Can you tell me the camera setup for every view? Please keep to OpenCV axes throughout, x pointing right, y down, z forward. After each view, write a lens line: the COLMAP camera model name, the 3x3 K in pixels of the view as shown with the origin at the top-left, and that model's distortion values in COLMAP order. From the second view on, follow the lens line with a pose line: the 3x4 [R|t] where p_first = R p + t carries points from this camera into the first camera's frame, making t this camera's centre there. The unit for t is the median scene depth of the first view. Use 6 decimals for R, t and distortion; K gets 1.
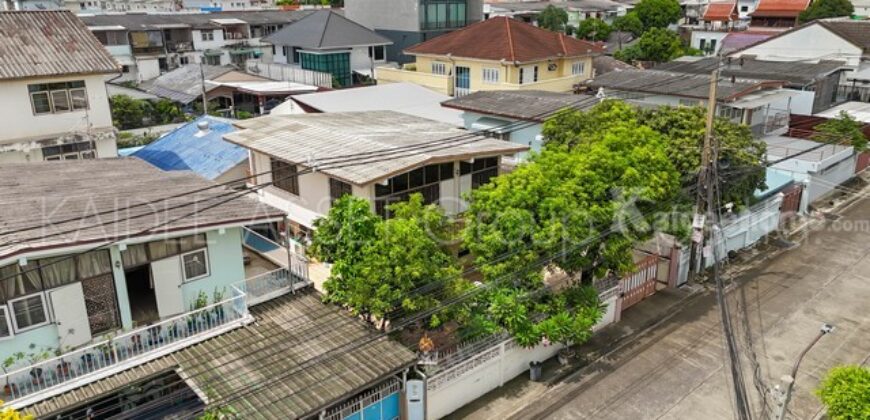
lens RADIAL K [[632.3, 0, 434.9], [0, 632.3, 210.2], [0, 0, 1]] dist [0.042052, -0.007930]
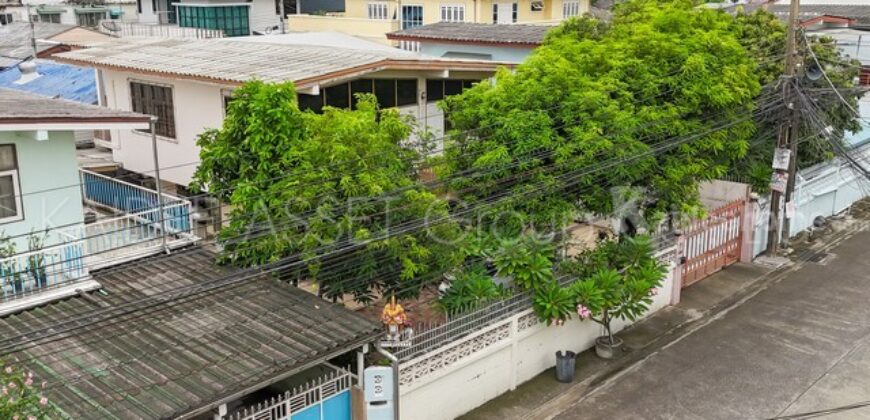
lens RADIAL K [[845.4, 0, 434.4], [0, 845.4, 209.2], [0, 0, 1]] dist [0.035630, 0.000000]
pose [[0.996327, -0.018221, 0.083672, -0.035951], [0.023302, 0.997917, -0.060156, 0.143149], [-0.082401, 0.061884, 0.994676, 0.168265]]
